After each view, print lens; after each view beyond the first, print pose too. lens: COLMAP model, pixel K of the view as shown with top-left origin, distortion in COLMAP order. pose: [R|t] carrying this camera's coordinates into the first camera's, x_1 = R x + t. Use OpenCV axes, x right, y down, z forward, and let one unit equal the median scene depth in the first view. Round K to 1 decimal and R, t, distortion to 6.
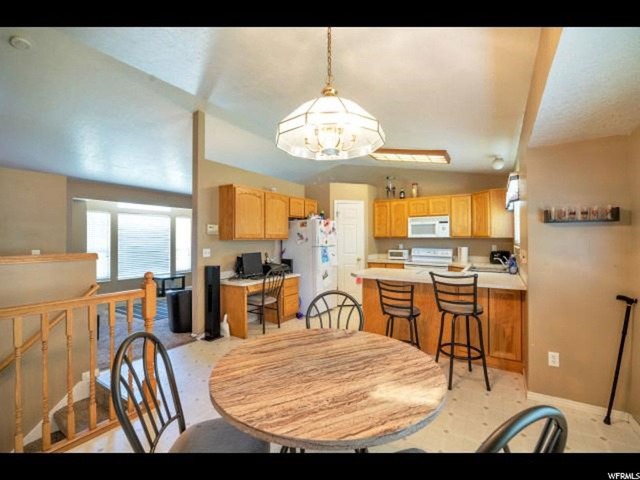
lens RADIAL K [[284.5, 0, 319.6], [0, 284.5, 237.9], [0, 0, 1]] dist [0.003126, 0.000118]
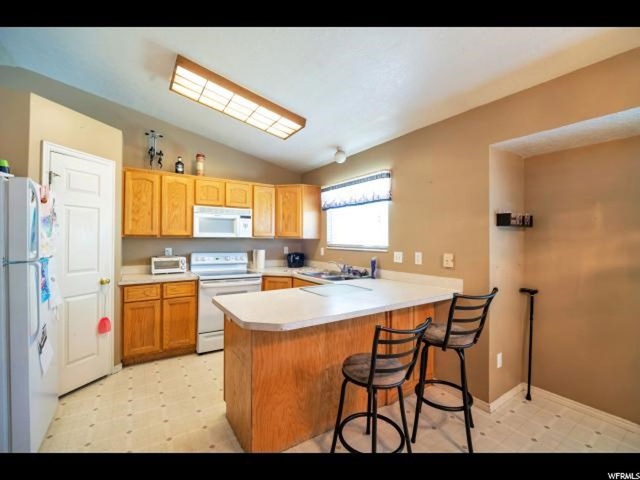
lens RADIAL K [[284.5, 0, 319.6], [0, 284.5, 237.9], [0, 0, 1]] dist [0.003126, 0.000118]
pose [[0.412774, 0.008693, 0.910792, -0.156249], [-0.010570, 0.999933, -0.004753, 0.000529], [-0.910772, -0.007665, 0.412838, 0.500428]]
